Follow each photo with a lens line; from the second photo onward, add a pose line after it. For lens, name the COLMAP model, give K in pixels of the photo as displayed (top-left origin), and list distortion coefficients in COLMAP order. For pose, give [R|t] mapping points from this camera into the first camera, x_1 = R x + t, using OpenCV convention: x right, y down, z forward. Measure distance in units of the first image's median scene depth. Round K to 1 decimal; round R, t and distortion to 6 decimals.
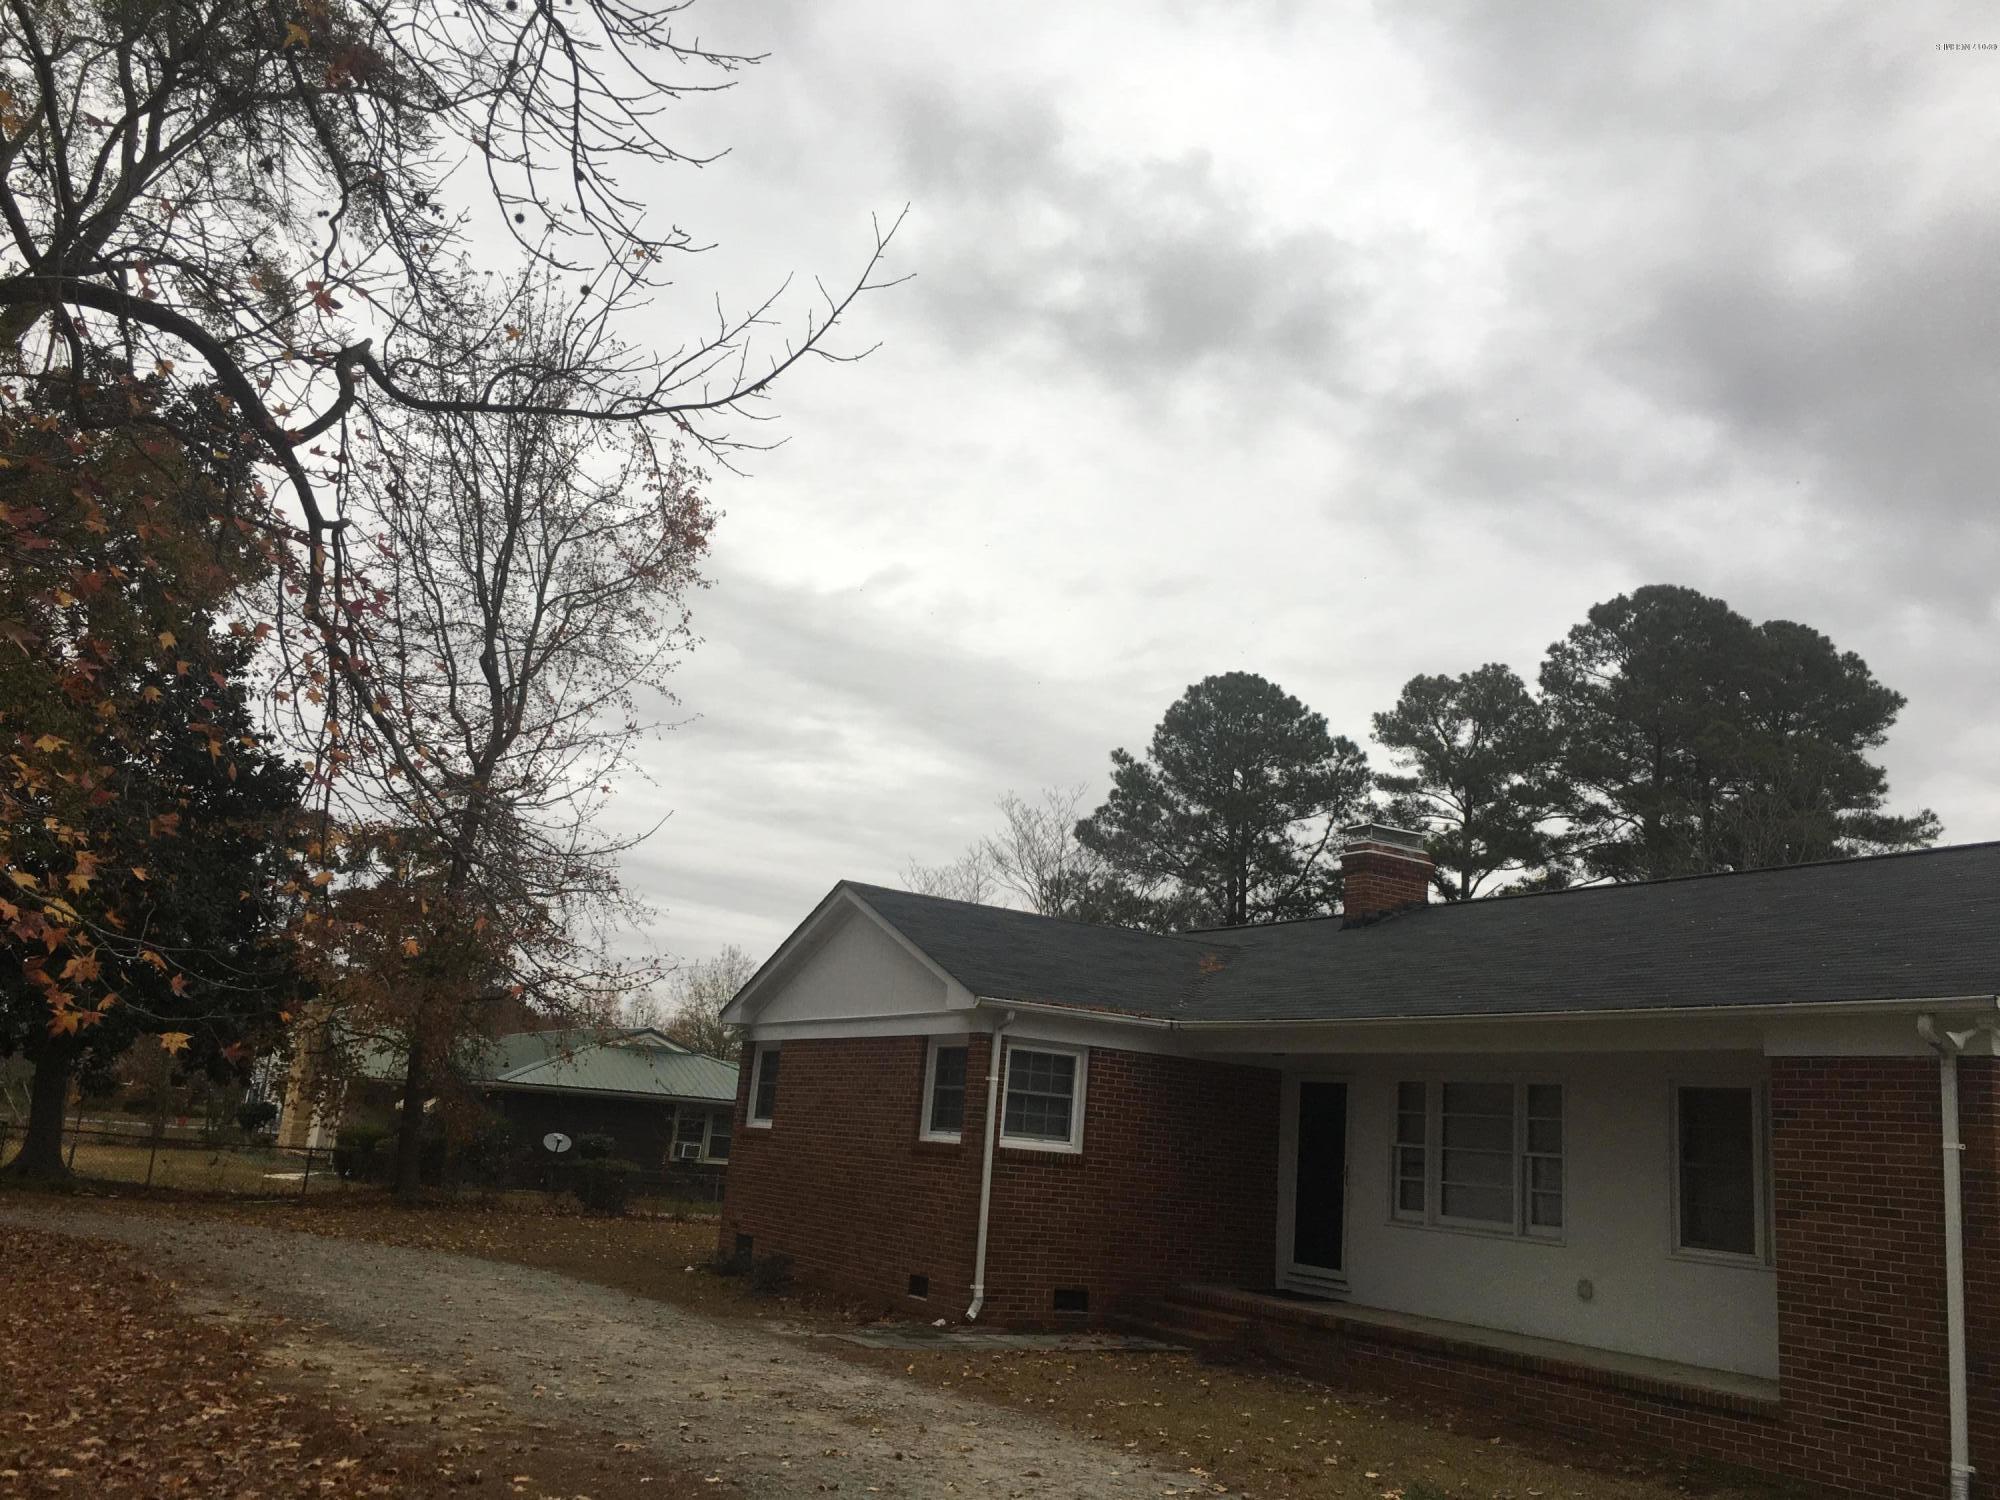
lens RADIAL K [[1686.3, 0, 968.5], [0, 1686.3, 752.3], [0, 0, 1]] dist [0.081628, -0.081616]
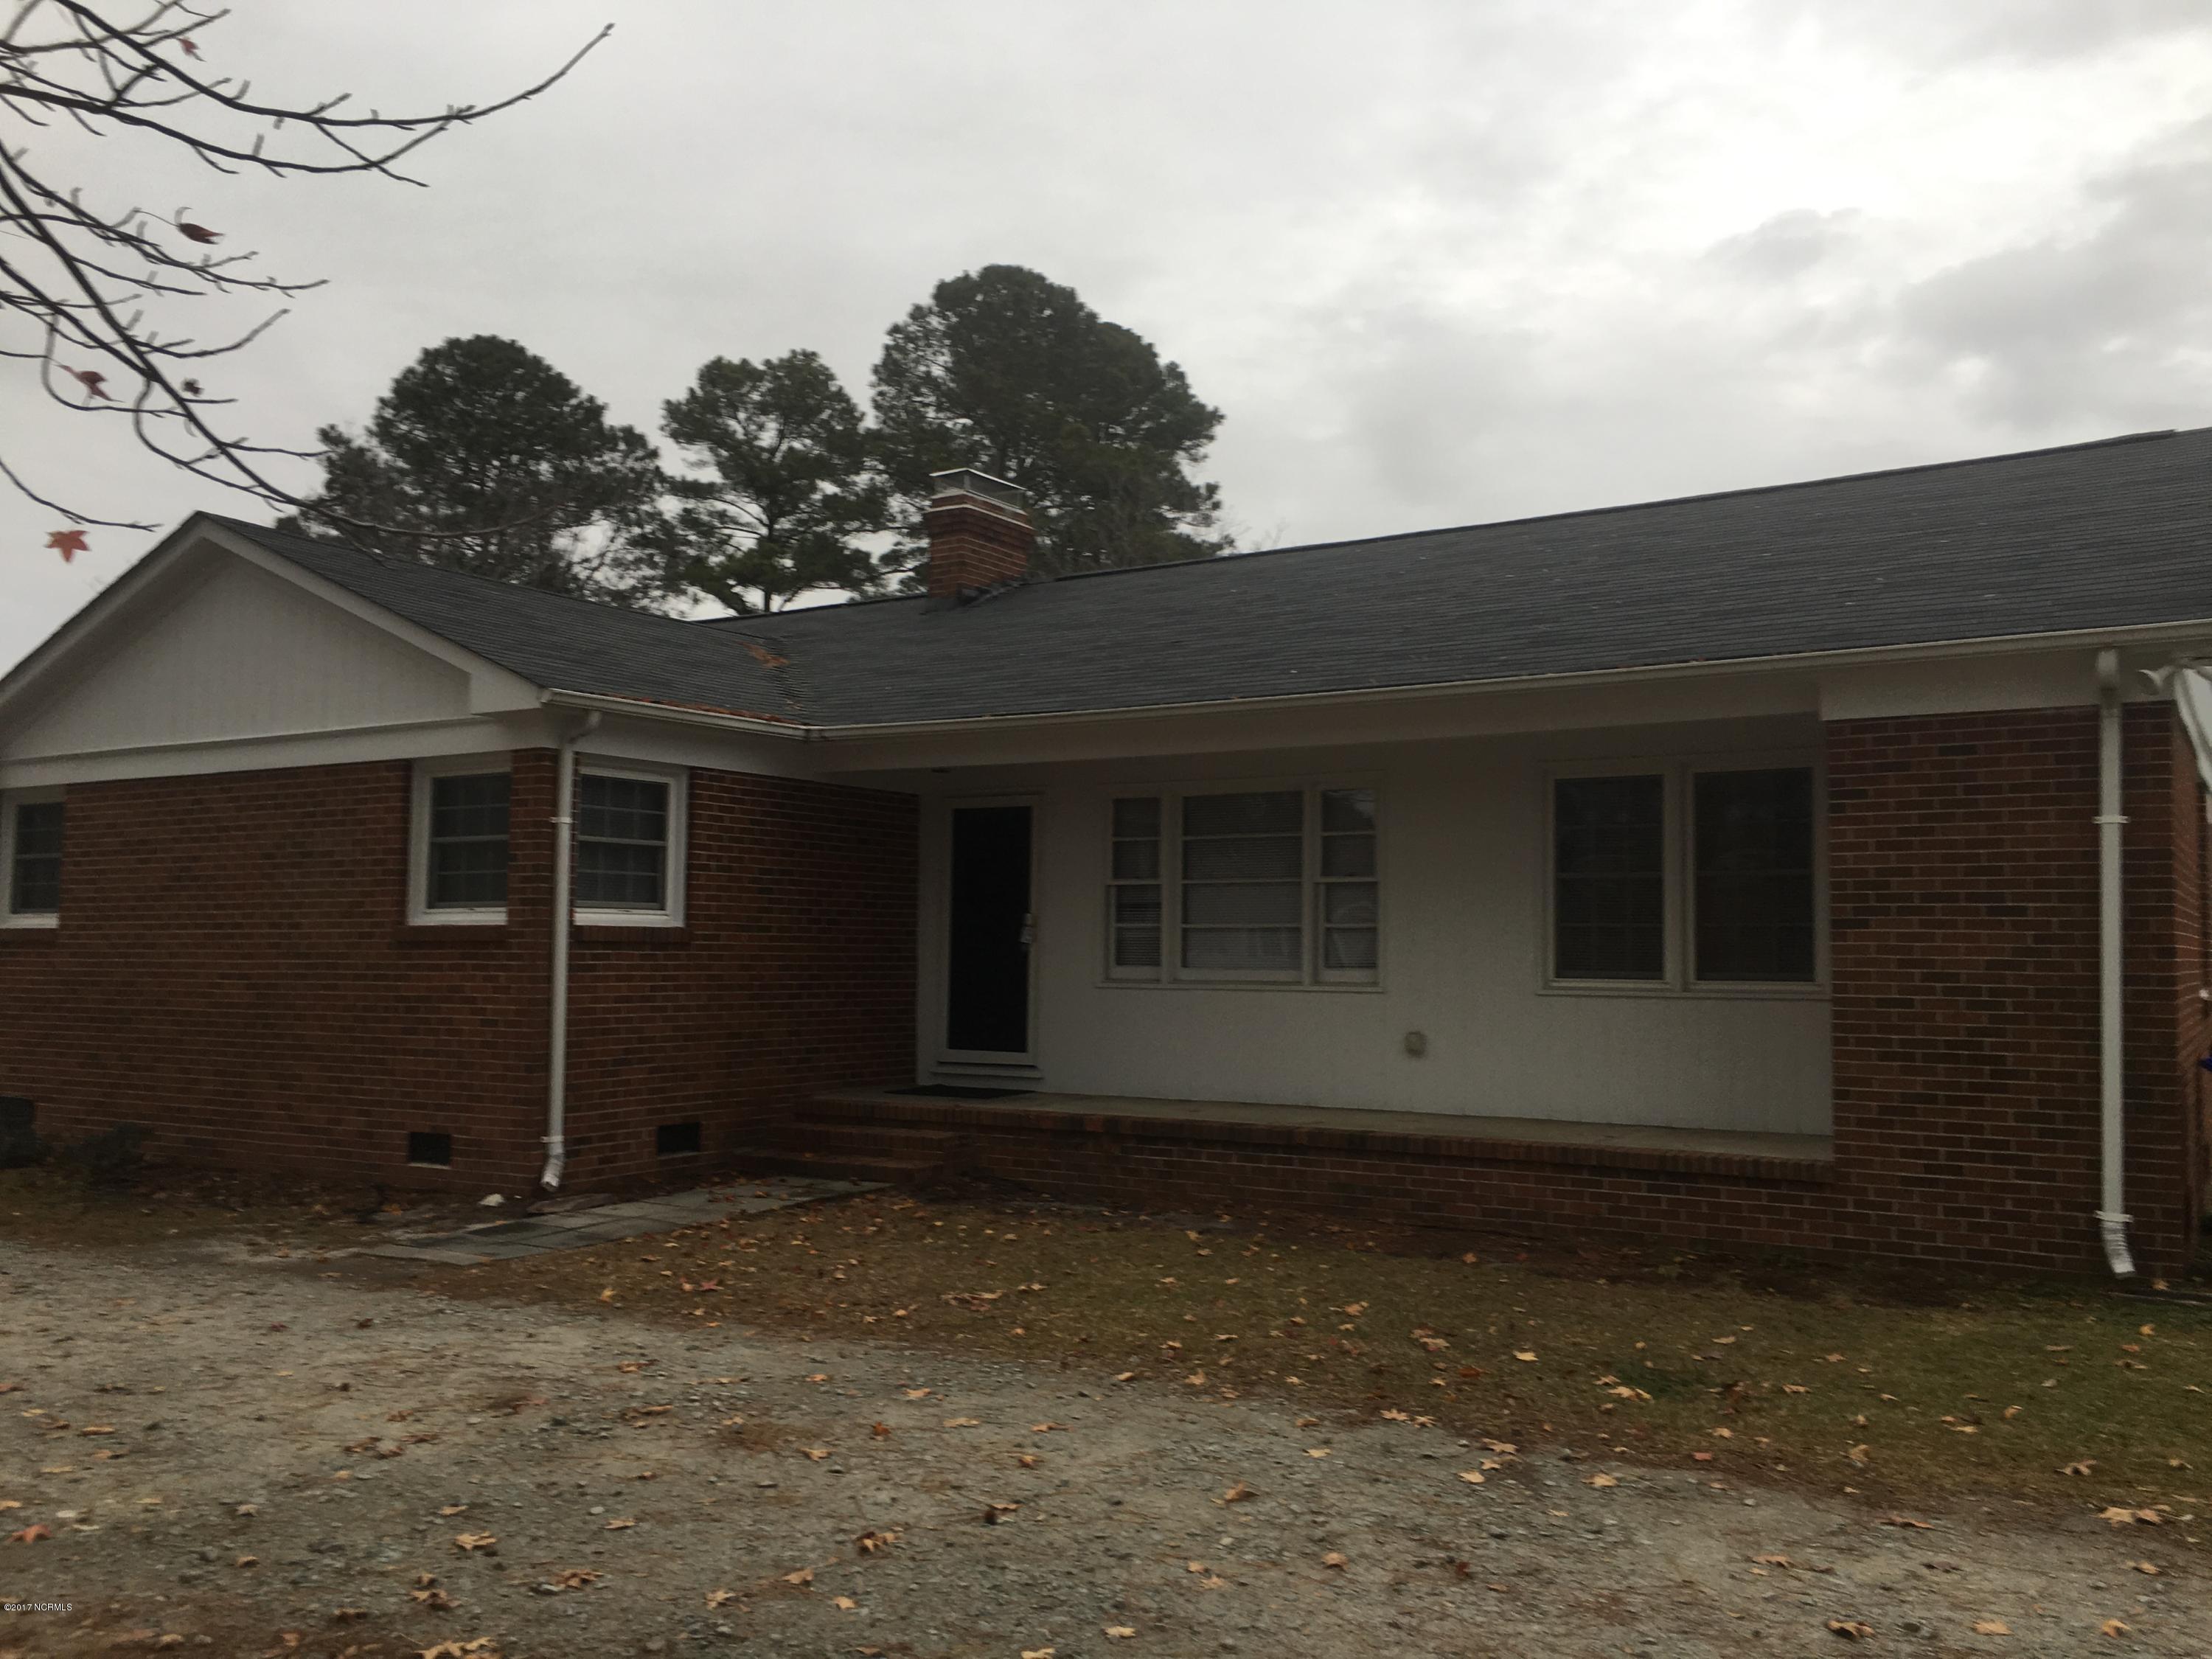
lens RADIAL K [[1865.1, 0, 1071.1], [0, 1865.1, 832.1], [0, 0, 1]] dist [0.081628, -0.081616]
pose [[0.877398, -0.045553, 0.477595, -0.139492], [-0.043801, 0.983719, 0.174295, 0.062378], [-0.477759, -0.173845, 0.861118, 0.285276]]
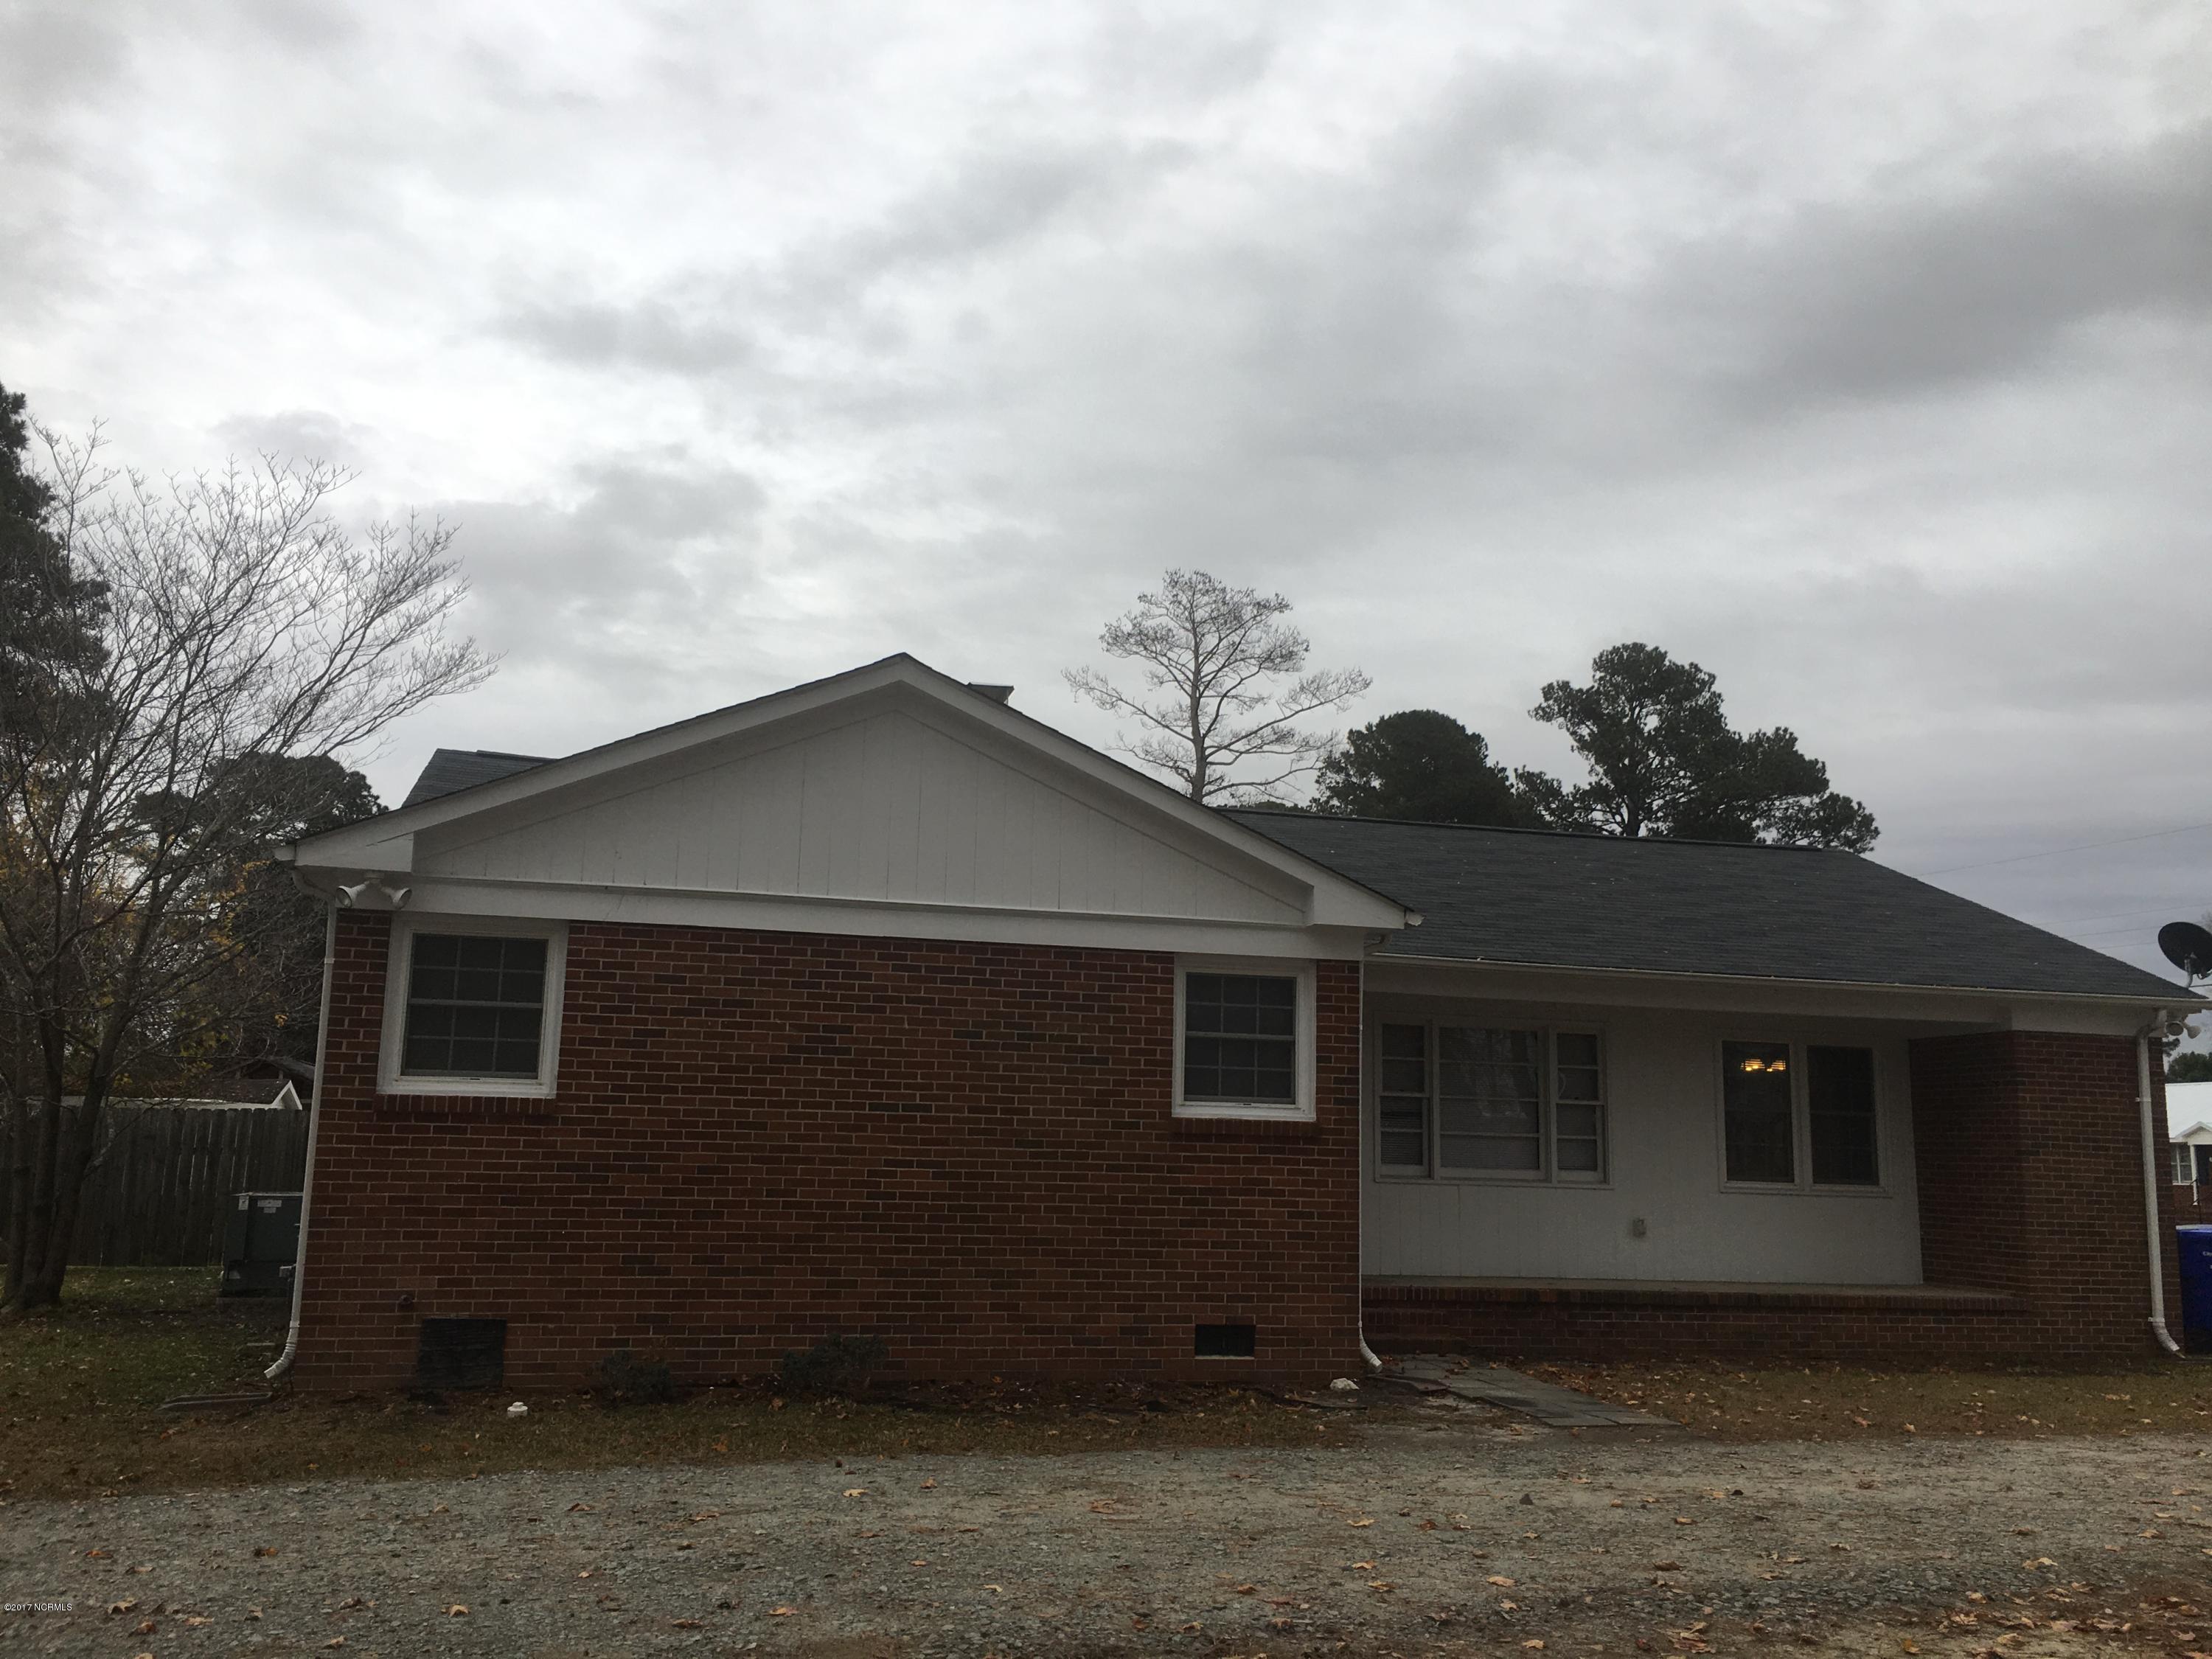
lens RADIAL K [[1873.6, 0, 924.1], [0, 1873.6, 822.6], [0, 0, 1]] dist [0.003963, -0.020586]
pose [[0.315909, 0.093044, 0.944216, -0.703147], [-0.222911, 0.974603, -0.021458, 0.153248], [-0.922232, -0.203697, 0.328626, 0.851368]]
